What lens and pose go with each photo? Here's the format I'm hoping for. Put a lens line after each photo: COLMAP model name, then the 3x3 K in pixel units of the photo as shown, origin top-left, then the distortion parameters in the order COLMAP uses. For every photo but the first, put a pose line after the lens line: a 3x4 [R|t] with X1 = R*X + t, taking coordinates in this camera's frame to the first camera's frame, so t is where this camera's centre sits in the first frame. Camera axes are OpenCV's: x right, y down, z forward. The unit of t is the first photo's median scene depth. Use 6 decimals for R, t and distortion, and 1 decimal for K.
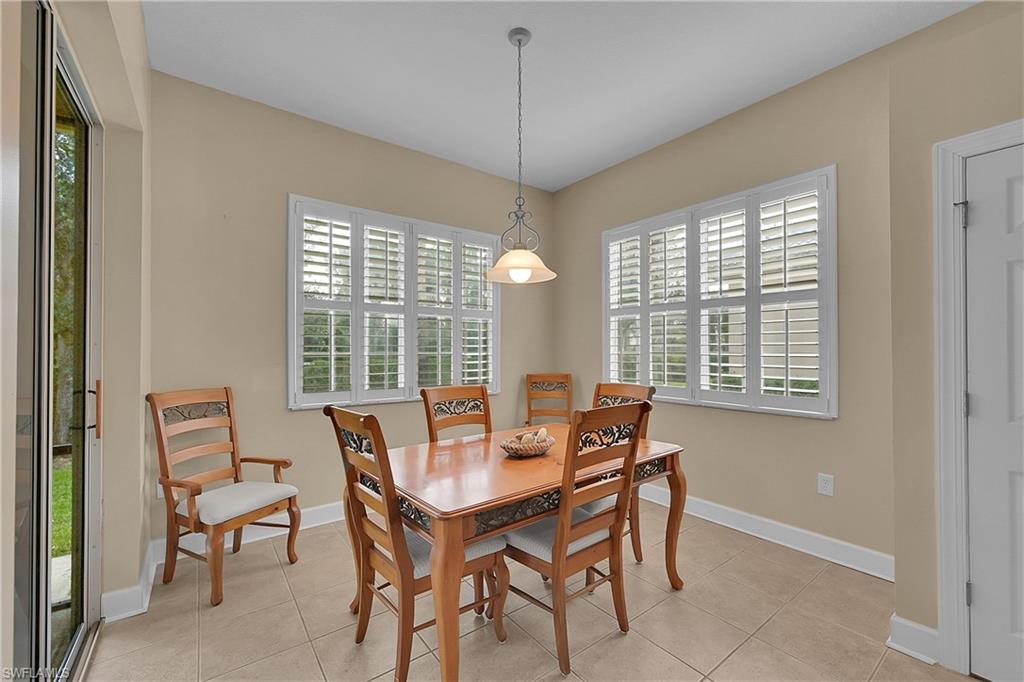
lens RADIAL K [[417.2, 0, 517.9], [0, 417.2, 336.8], [0, 0, 1]] dist [0.000092, 0.000135]
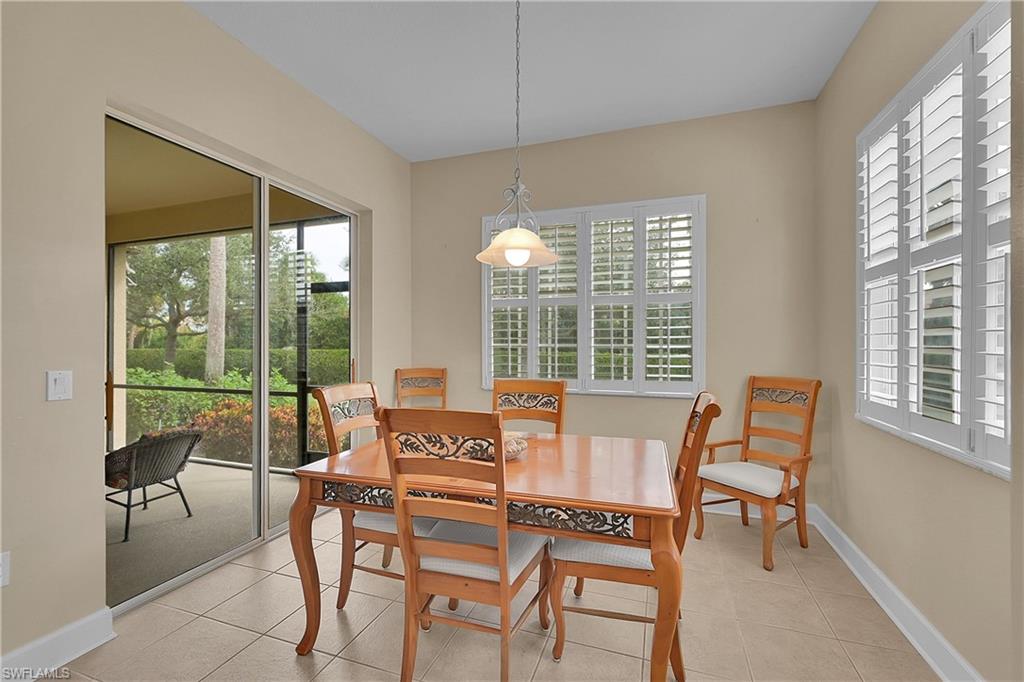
lens RADIAL K [[417.2, 0, 521.0], [0, 417.2, 340.8], [0, 0, 1]] dist [0.000092, 0.000135]
pose [[0.561731, -0.001780, -0.827318, 0.632666], [0.022075, 0.999674, 0.012837, 0.017384], [0.827025, -0.025474, 0.561588, 0.440703]]
